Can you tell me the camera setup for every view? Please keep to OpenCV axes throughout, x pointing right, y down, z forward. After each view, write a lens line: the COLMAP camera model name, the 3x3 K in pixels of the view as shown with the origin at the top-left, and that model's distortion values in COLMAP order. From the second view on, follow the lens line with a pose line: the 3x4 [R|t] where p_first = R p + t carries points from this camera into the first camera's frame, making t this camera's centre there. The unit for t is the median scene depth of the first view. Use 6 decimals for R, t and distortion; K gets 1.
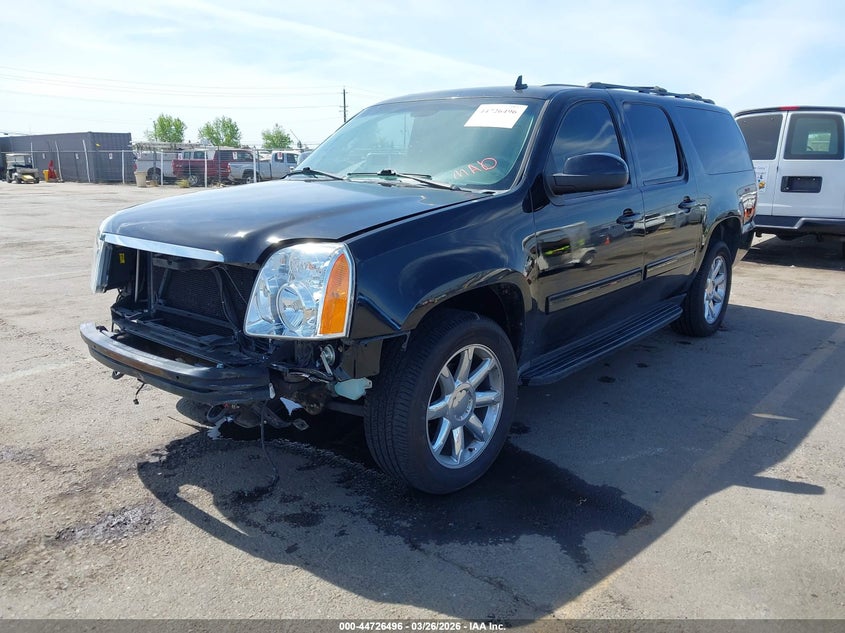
lens RADIAL K [[664.6, 0, 422.5], [0, 664.6, 316.5], [0, 0, 1]] dist [0.028761, 0.001542]
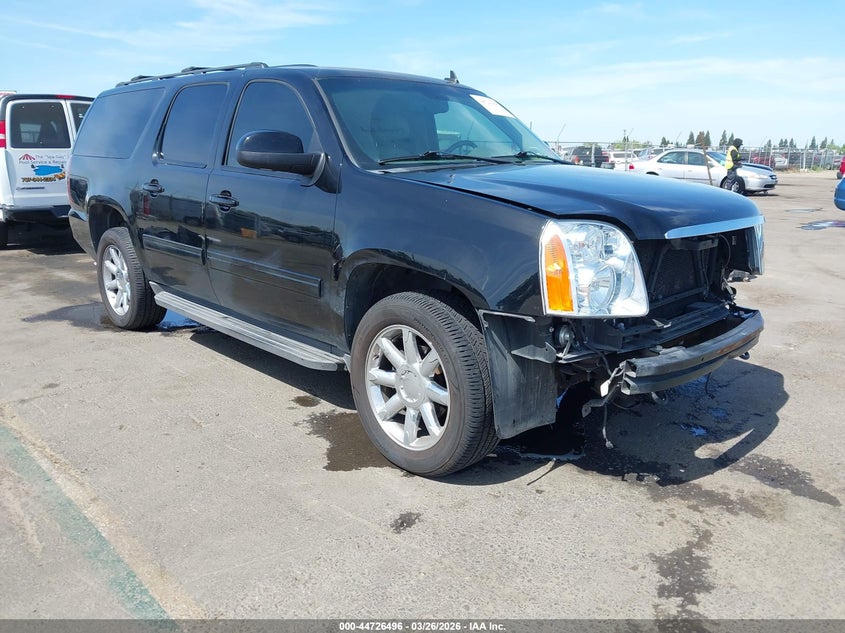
lens RADIAL K [[664.6, 0, 422.5], [0, 664.6, 316.5], [0, 0, 1]] dist [0.028761, 0.001542]
pose [[0.102955, -0.249378, 0.962918, -1.340937], [0.238274, 0.946060, 0.219536, -0.281485], [-0.965726, 0.206836, 0.156821, 1.200083]]
